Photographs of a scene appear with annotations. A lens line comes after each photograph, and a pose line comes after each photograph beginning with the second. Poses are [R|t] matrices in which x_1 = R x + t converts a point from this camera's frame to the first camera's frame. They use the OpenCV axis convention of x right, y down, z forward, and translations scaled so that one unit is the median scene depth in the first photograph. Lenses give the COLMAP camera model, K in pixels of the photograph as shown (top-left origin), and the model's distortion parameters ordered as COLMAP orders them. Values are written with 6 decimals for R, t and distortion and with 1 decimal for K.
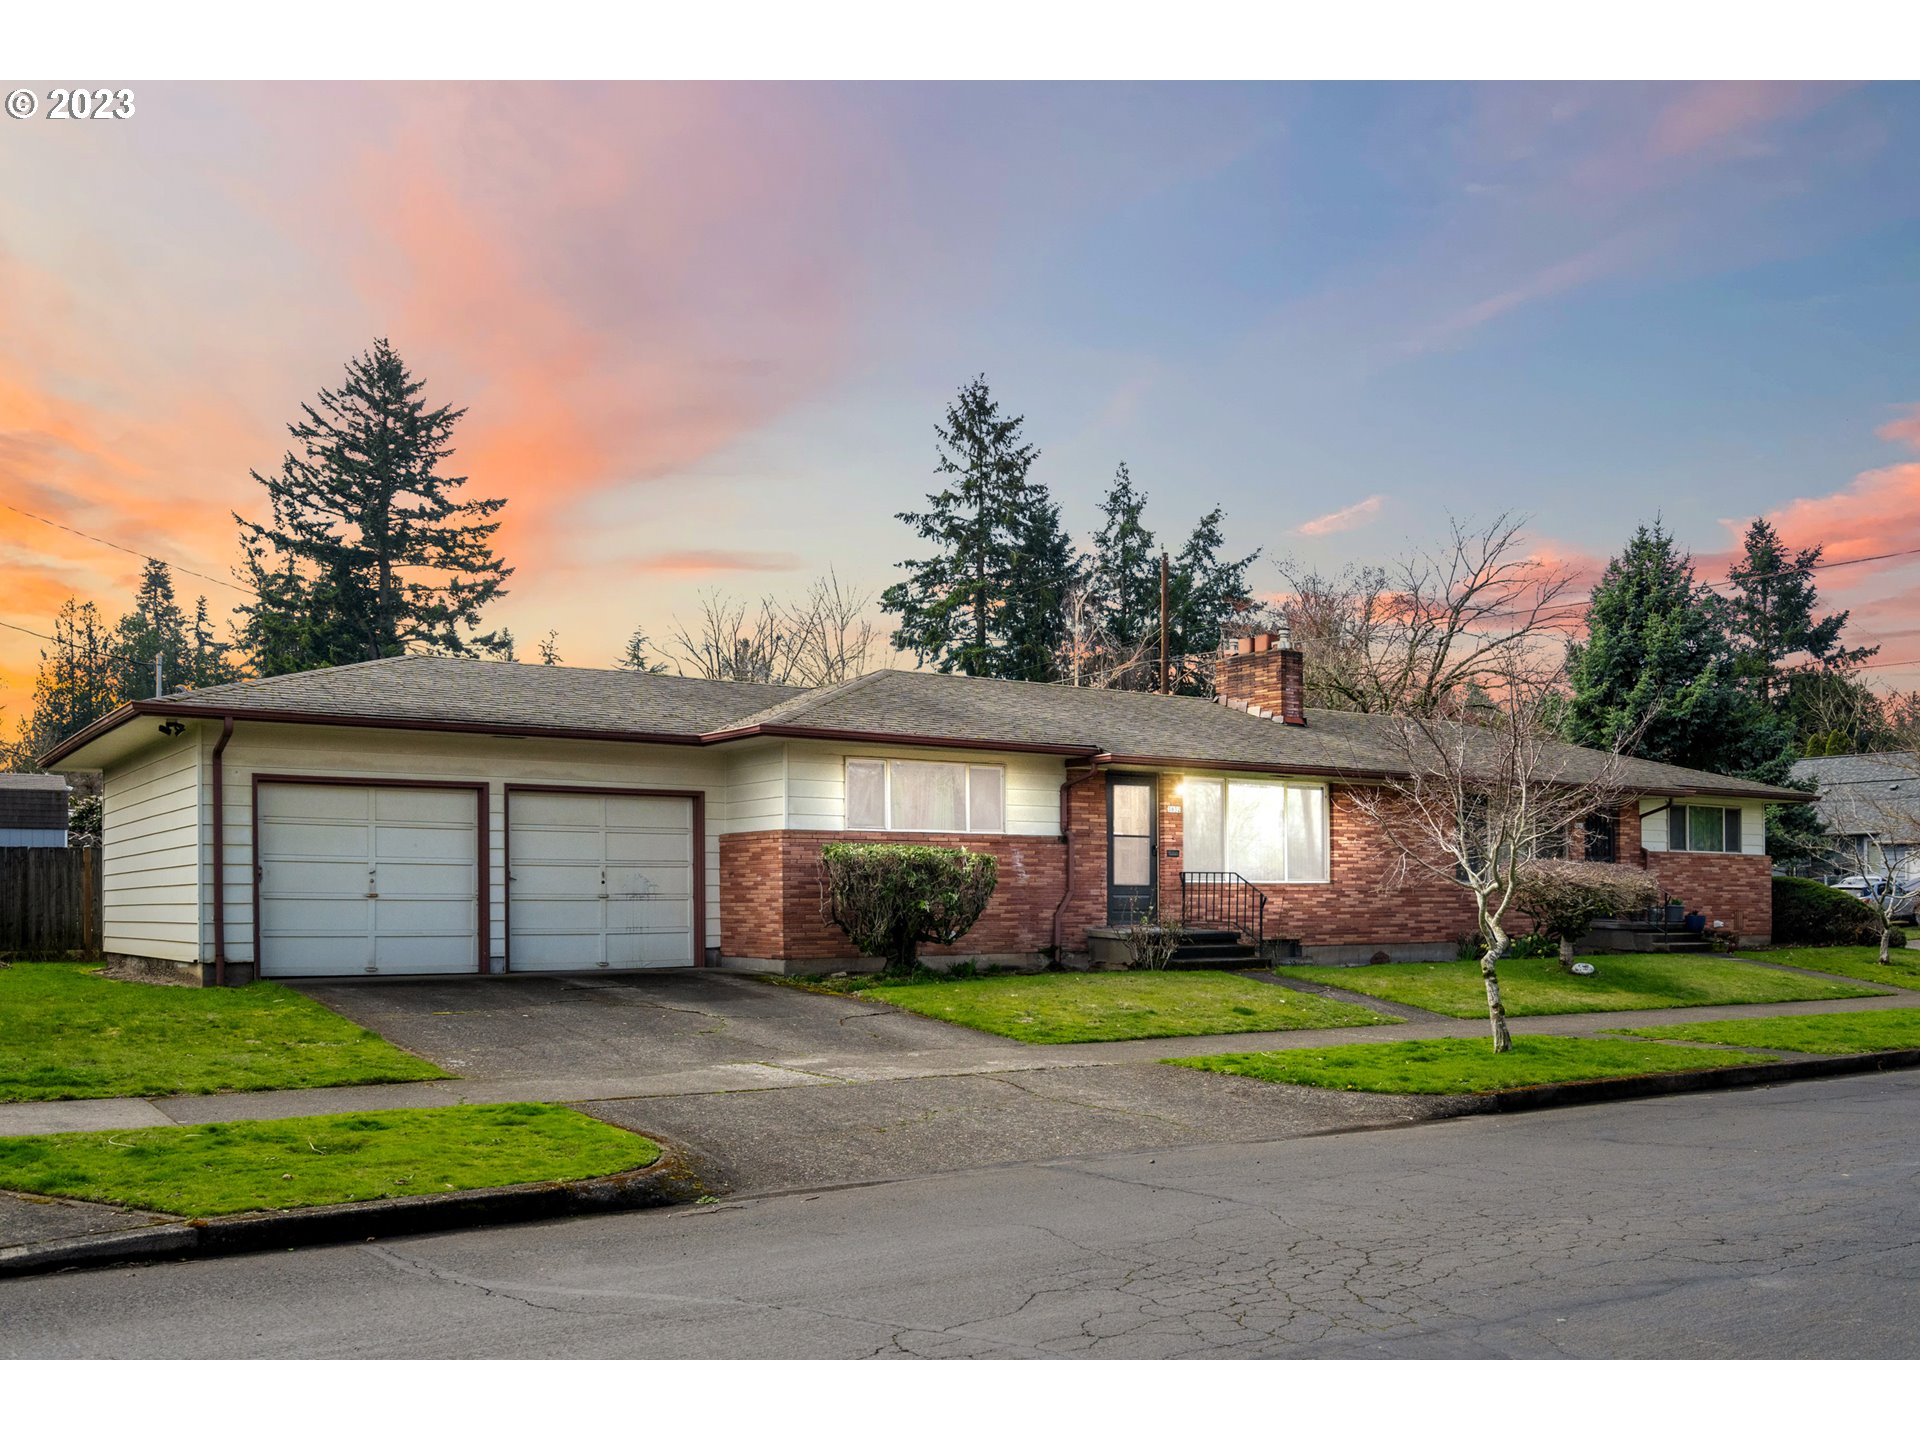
lens RADIAL K [[1682.0, 0, 960.0], [0, 1682.0, 720.0], [0, 0, 1]] dist [0.000009, -0.000378]
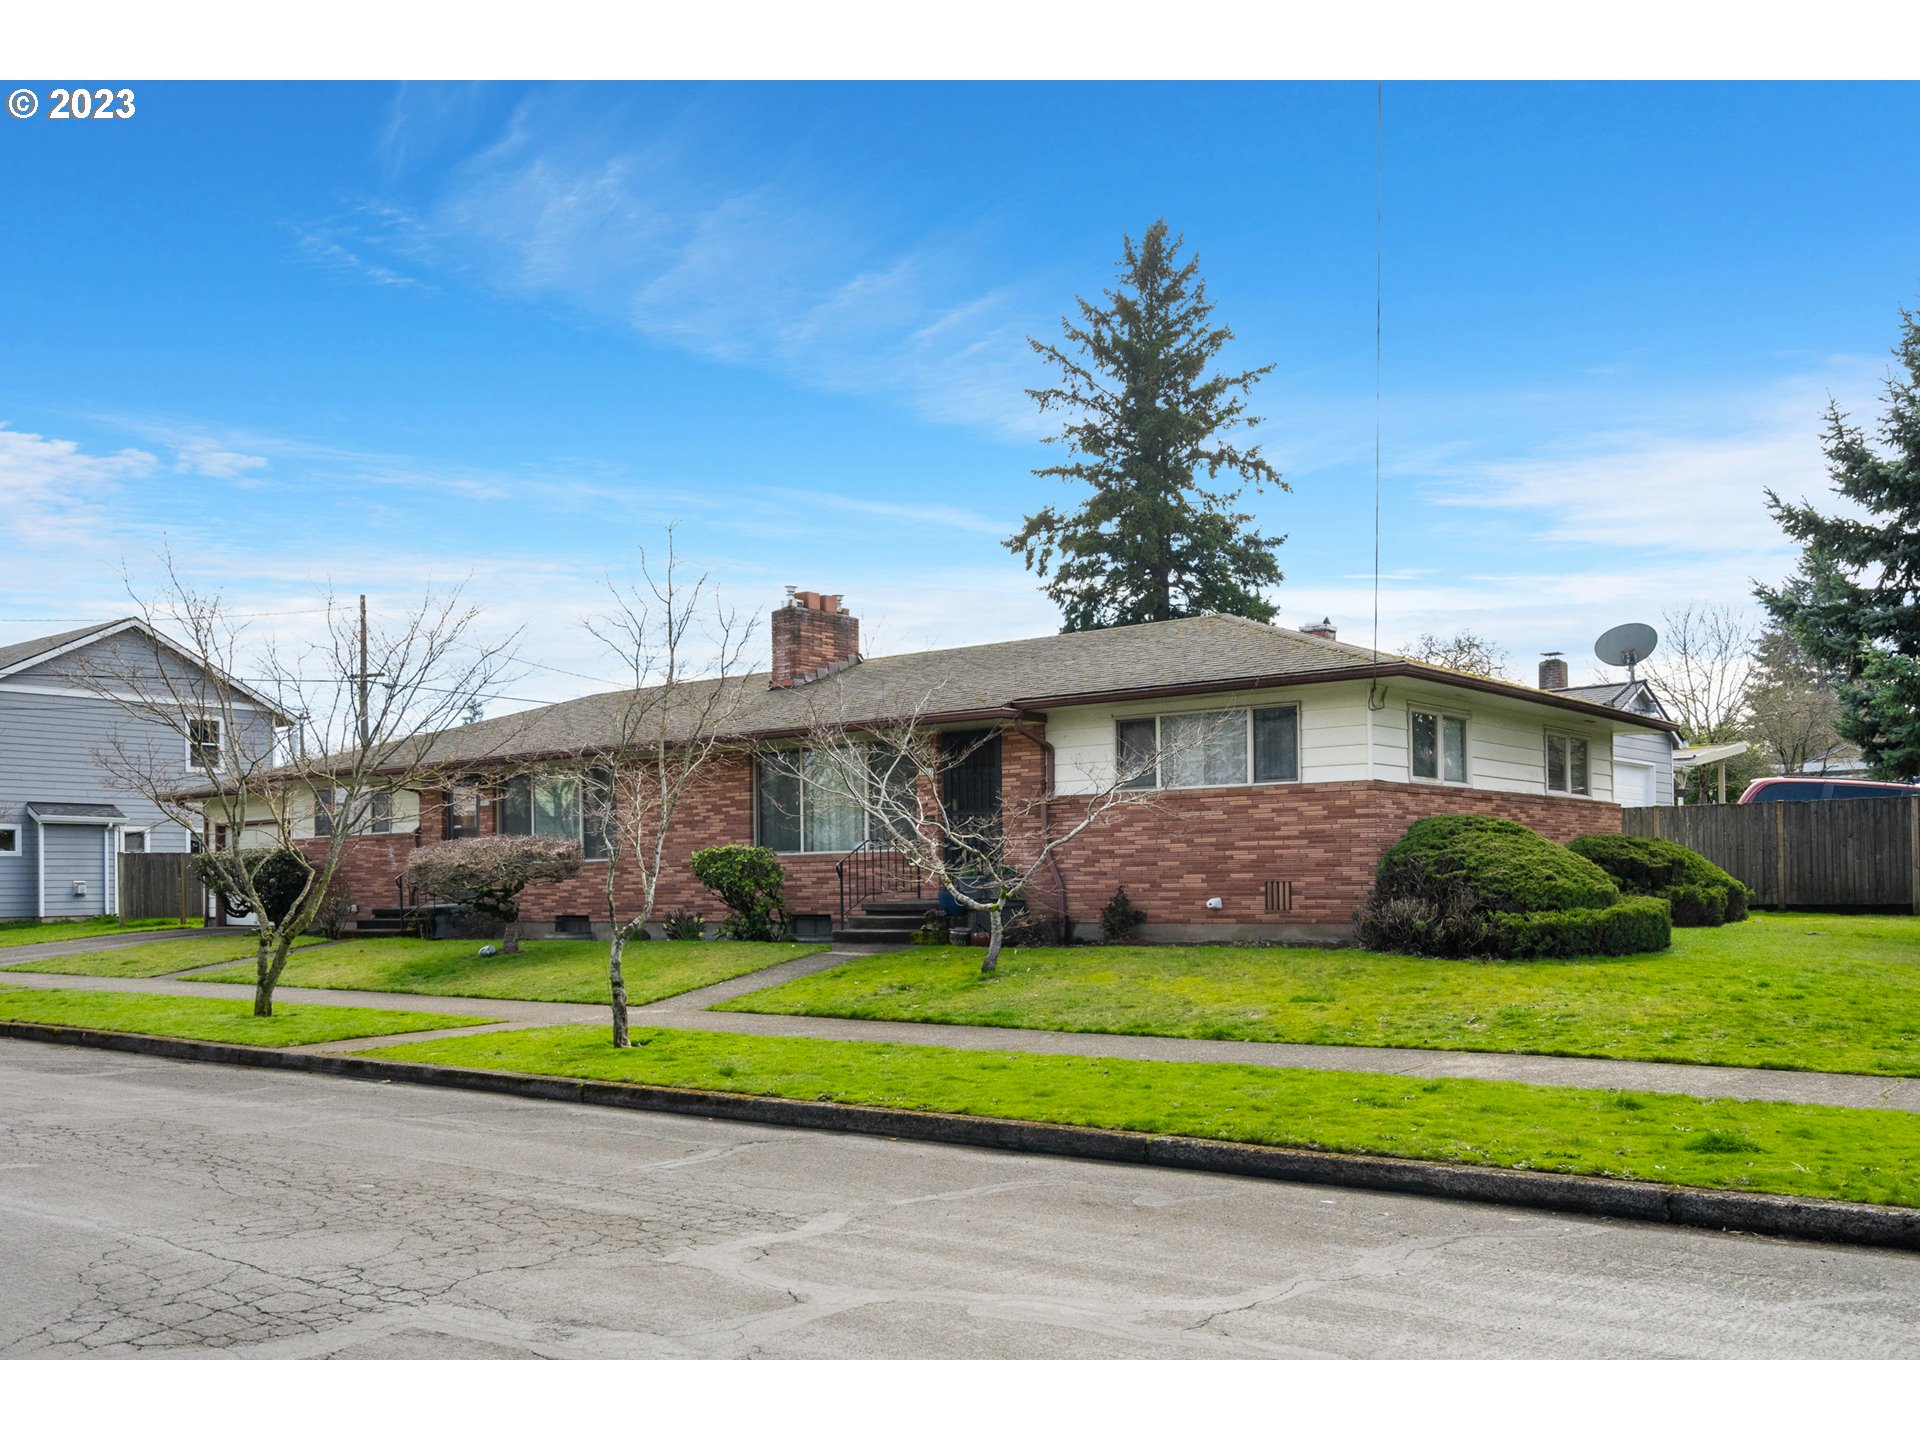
lens RADIAL K [[1682.0, 0, 960.0], [0, 1682.0, 720.0], [0, 0, 1]] dist [0.000009, -0.000378]
pose [[0.281521, -0.095950, -0.954746, 1.028210], [0.118552, 0.990843, -0.064621, 0.085059], [0.952203, -0.094995, 0.290318, 0.752161]]
